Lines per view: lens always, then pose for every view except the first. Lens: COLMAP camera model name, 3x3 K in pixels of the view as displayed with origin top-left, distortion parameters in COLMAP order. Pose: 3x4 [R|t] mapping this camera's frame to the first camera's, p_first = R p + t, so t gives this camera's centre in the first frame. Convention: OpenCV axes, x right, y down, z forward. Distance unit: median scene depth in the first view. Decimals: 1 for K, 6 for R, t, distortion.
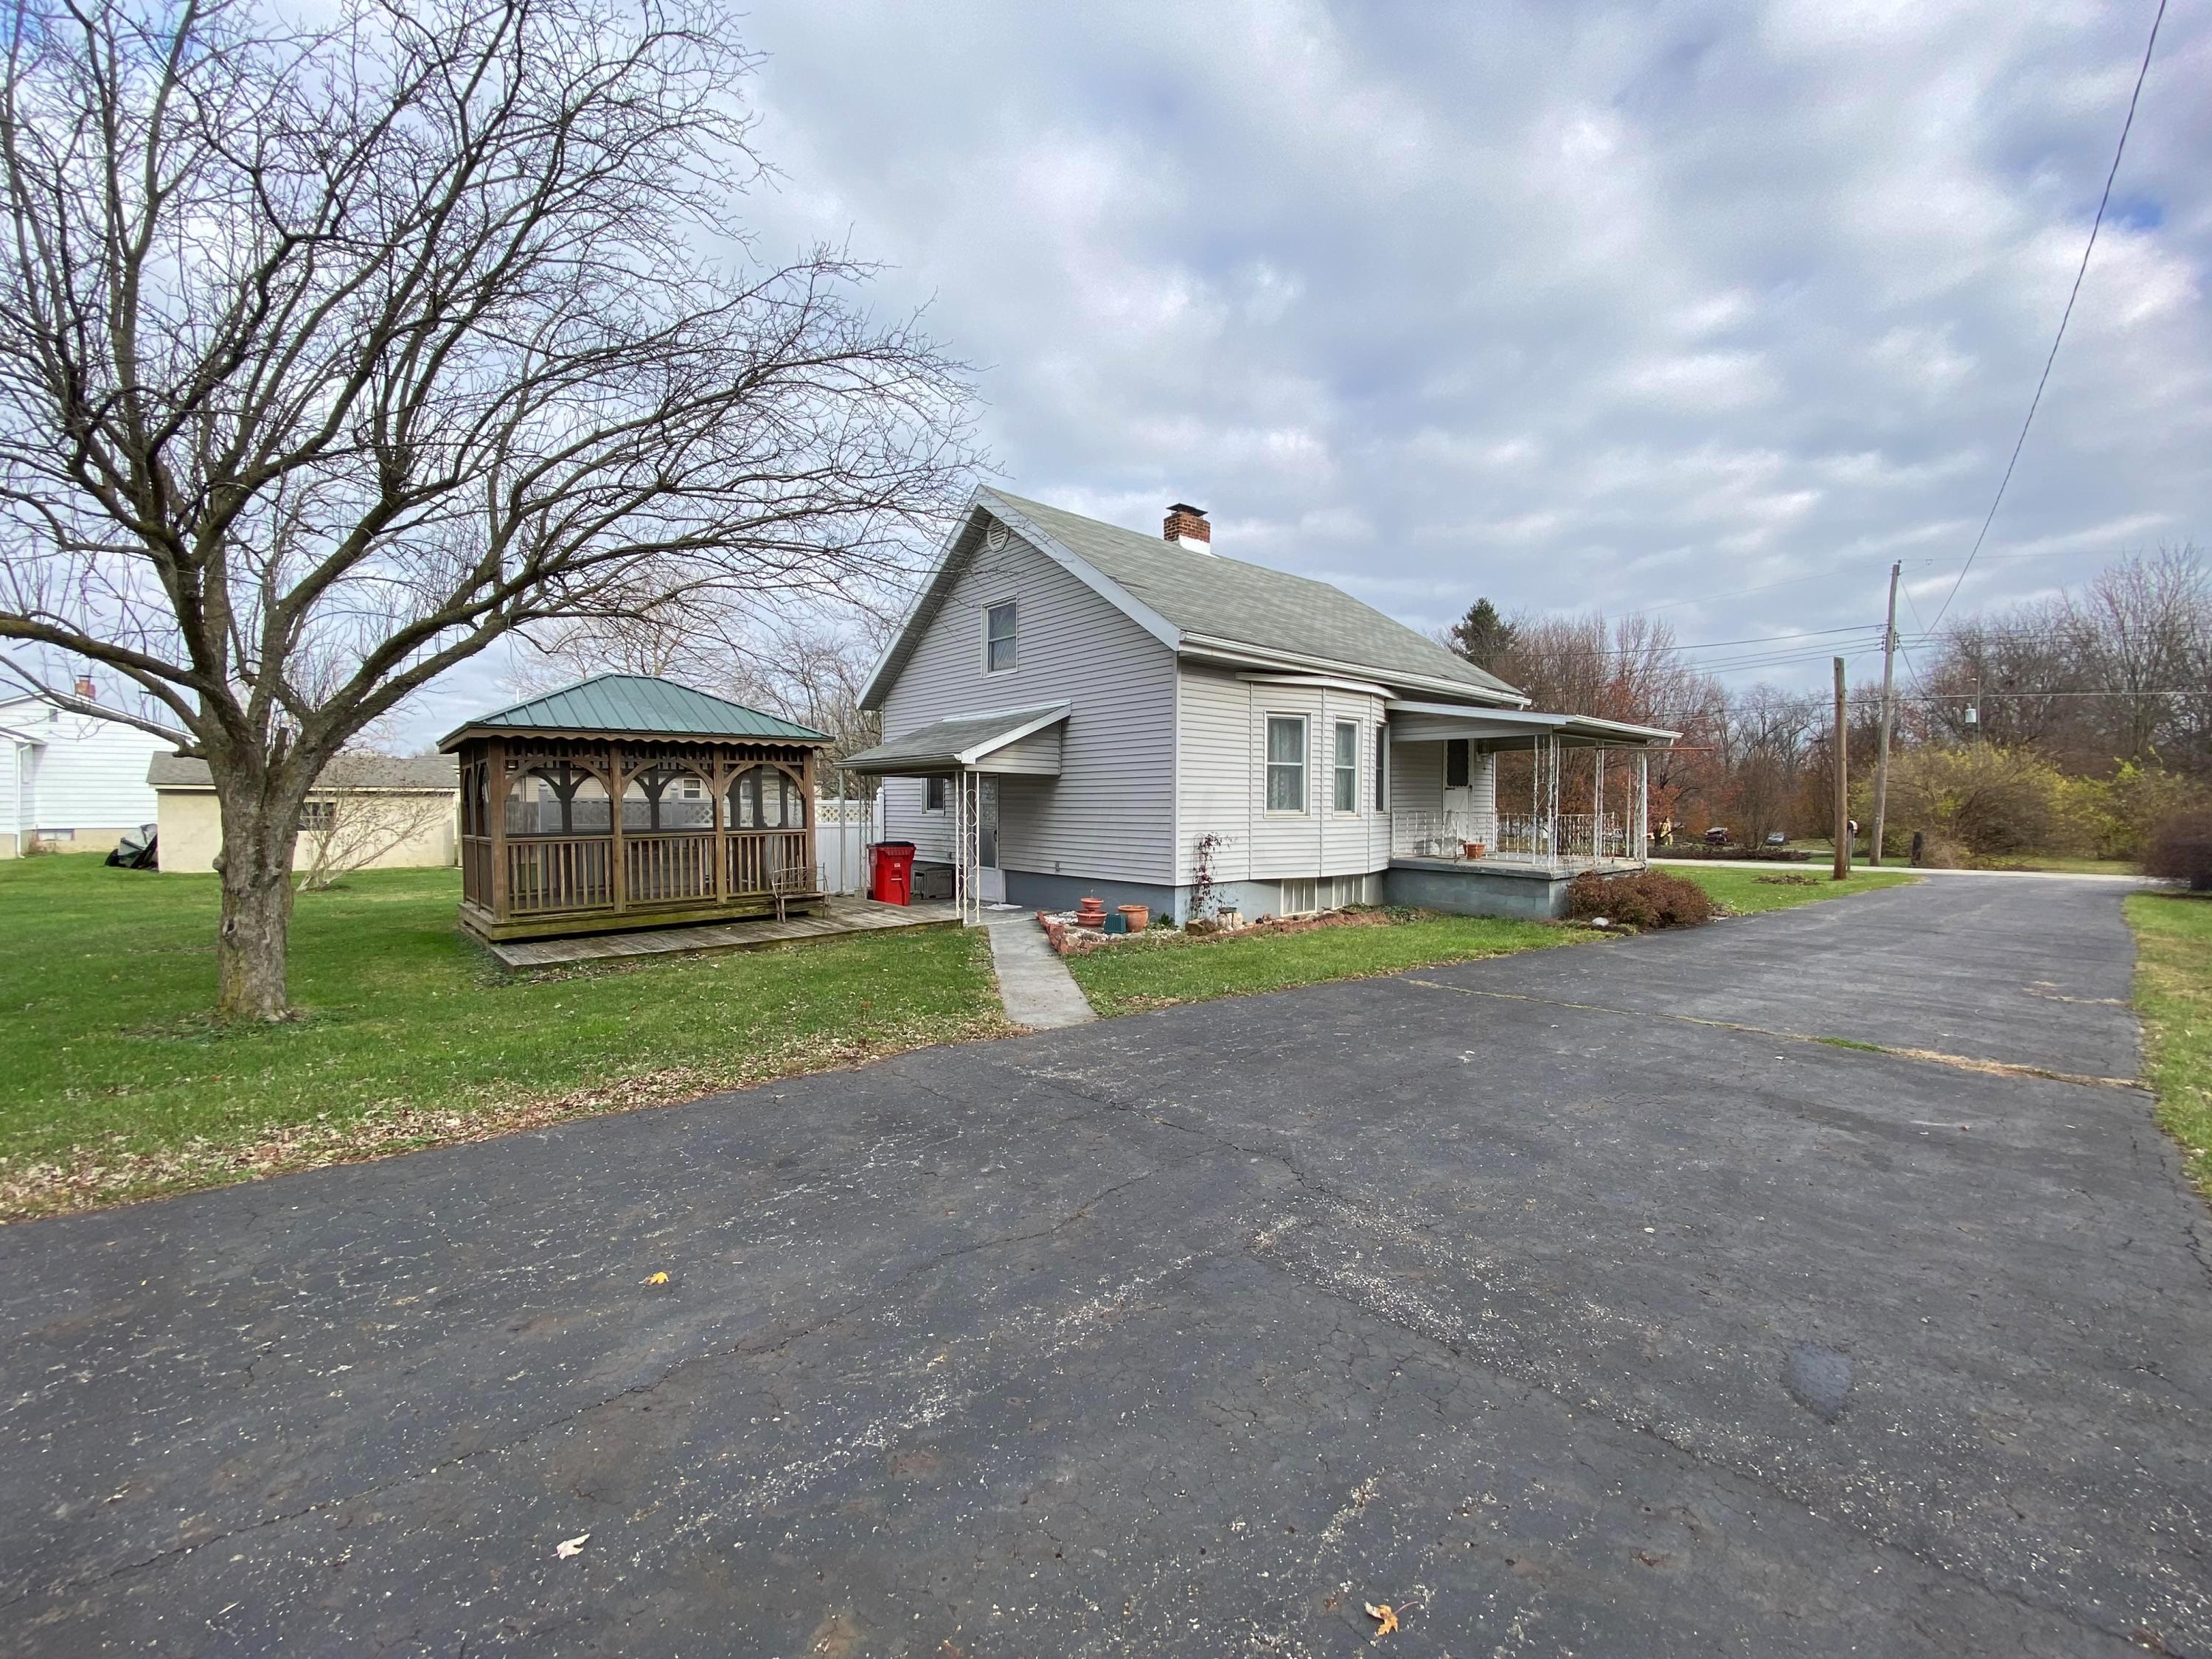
lens RADIAL K [[906.2, 0, 1112.8], [0, 906.2, 814.0], [0, 0, 1]] dist [0.002405, -0.011287]
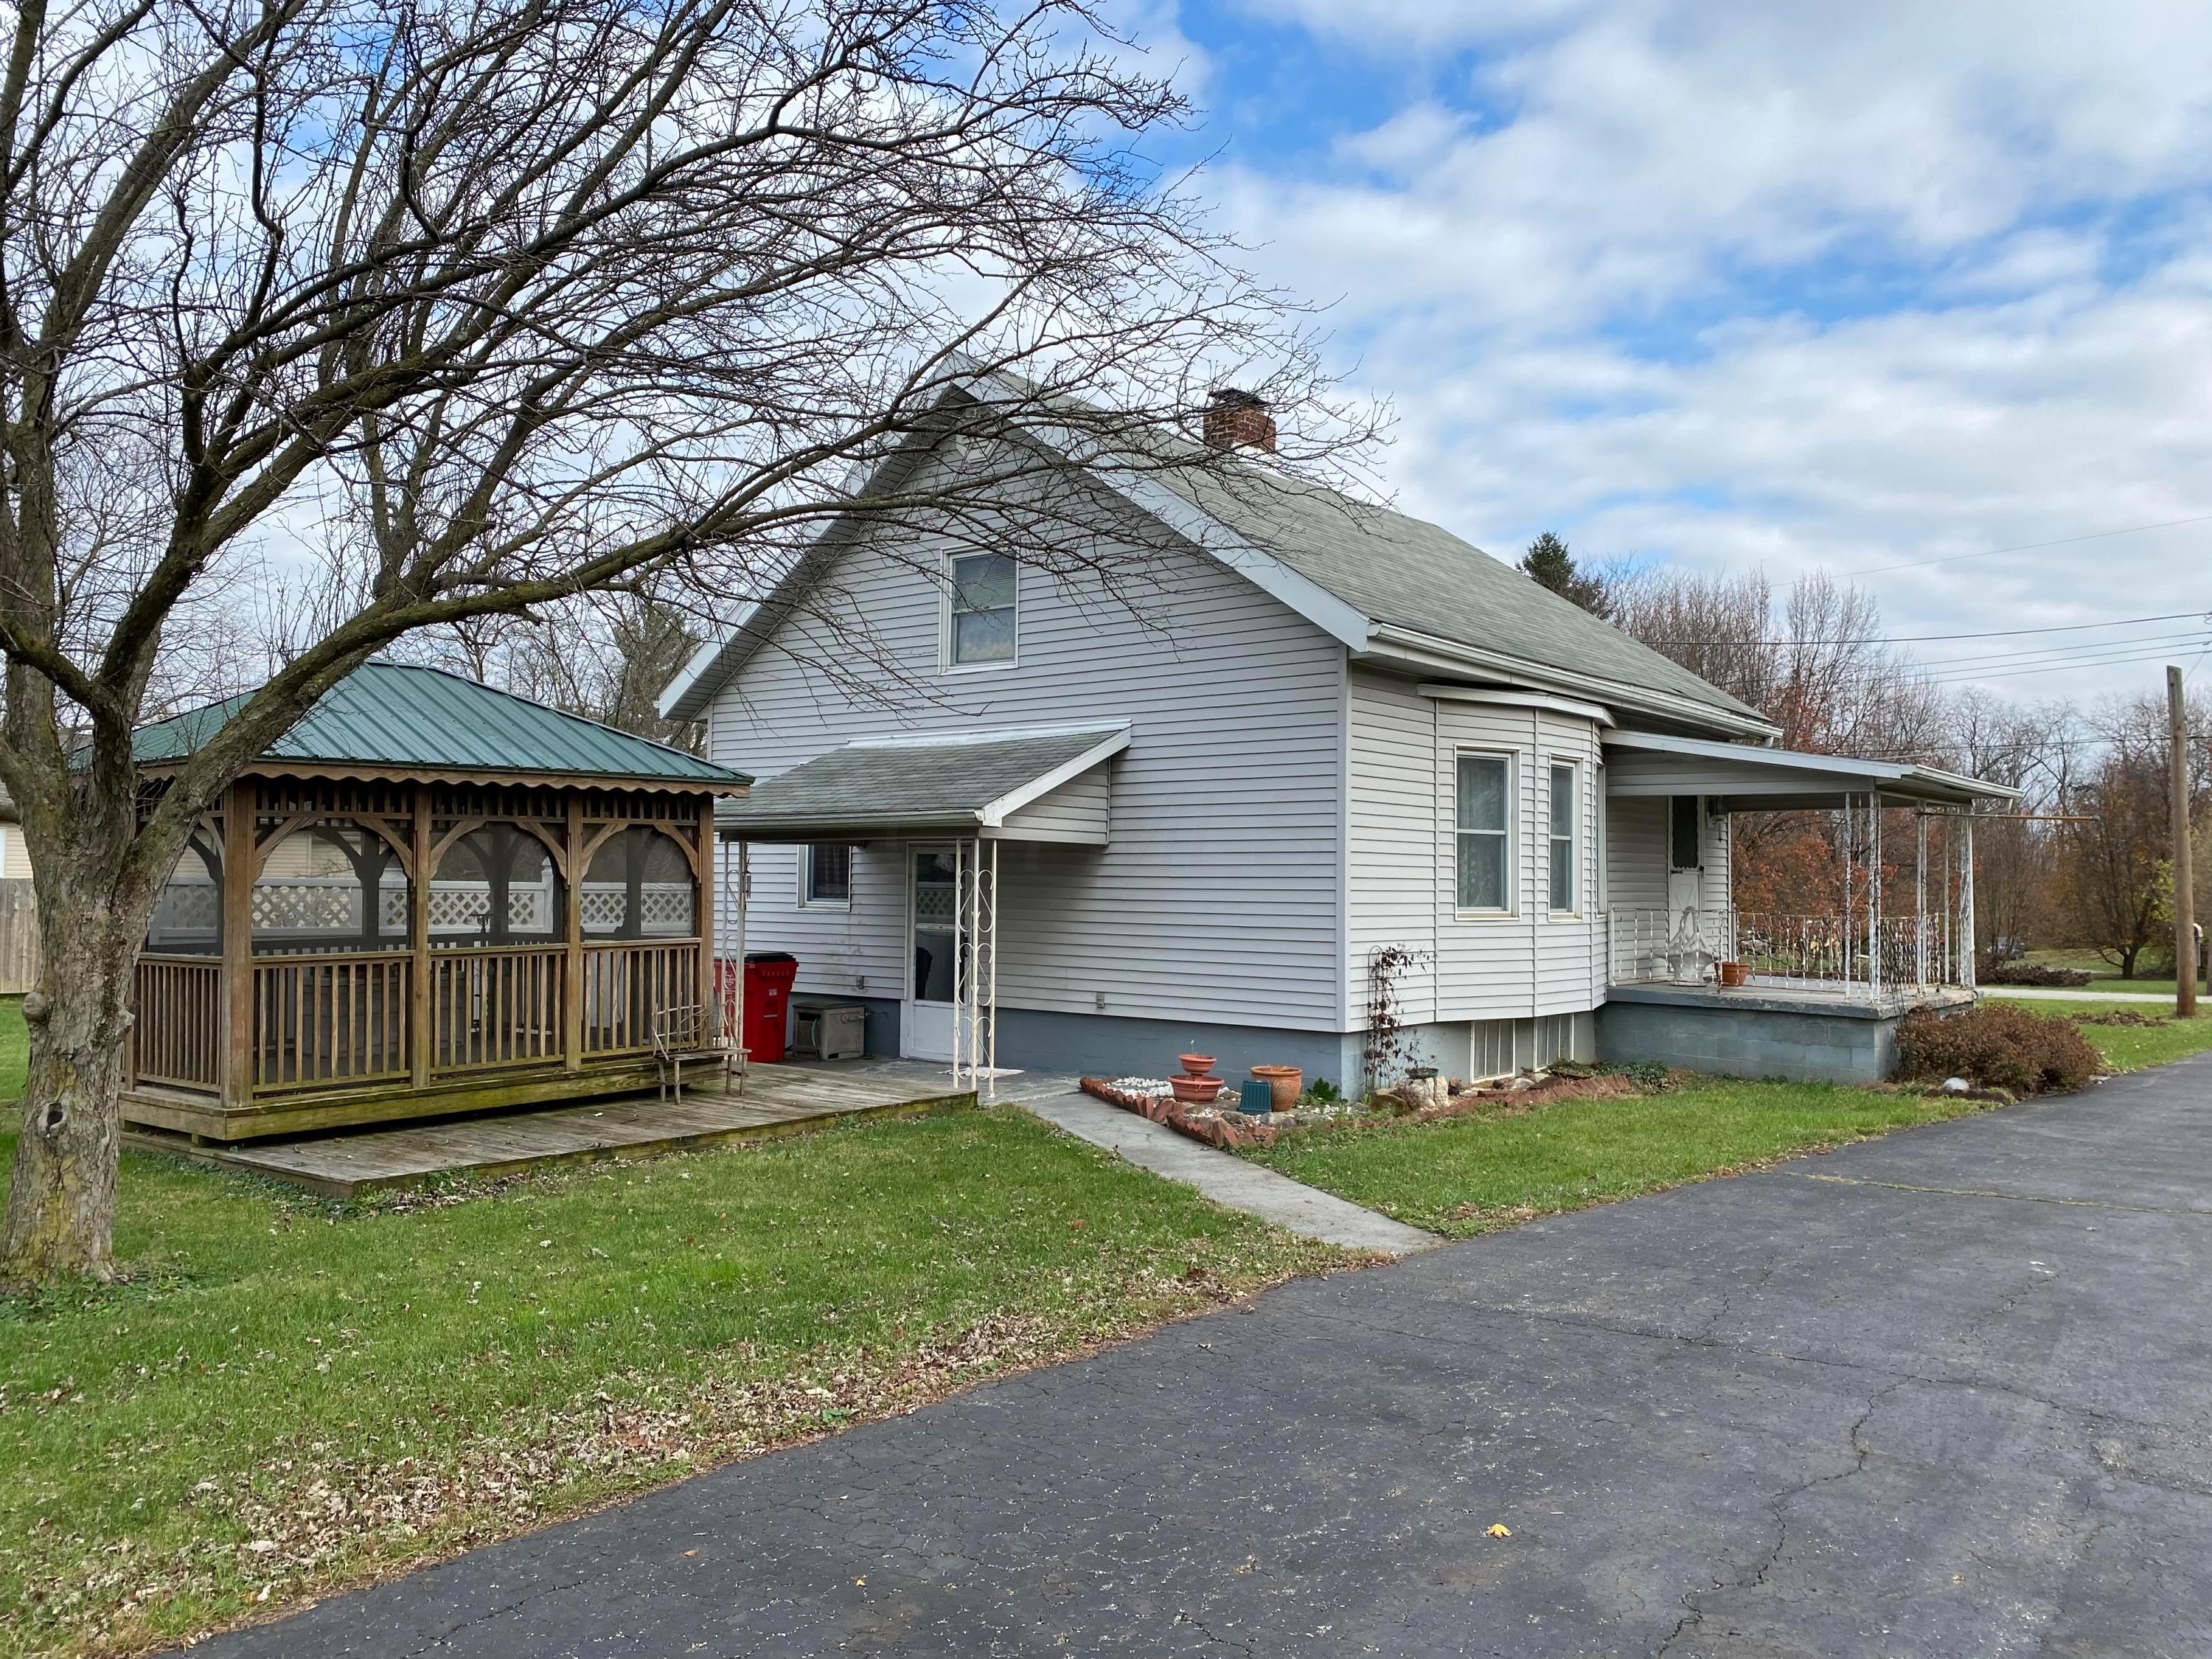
lens RADIAL K [[1679.6, 0, 1161.6], [0, 1679.6, 793.0], [0, 0, 1]] dist [0.004559, 0.004073]
pose [[0.986568, 0.016316, 0.162534, -0.234480], [-0.005894, 0.997907, -0.064398, -0.008166], [-0.163244, 0.062576, 0.984599, -0.099776]]
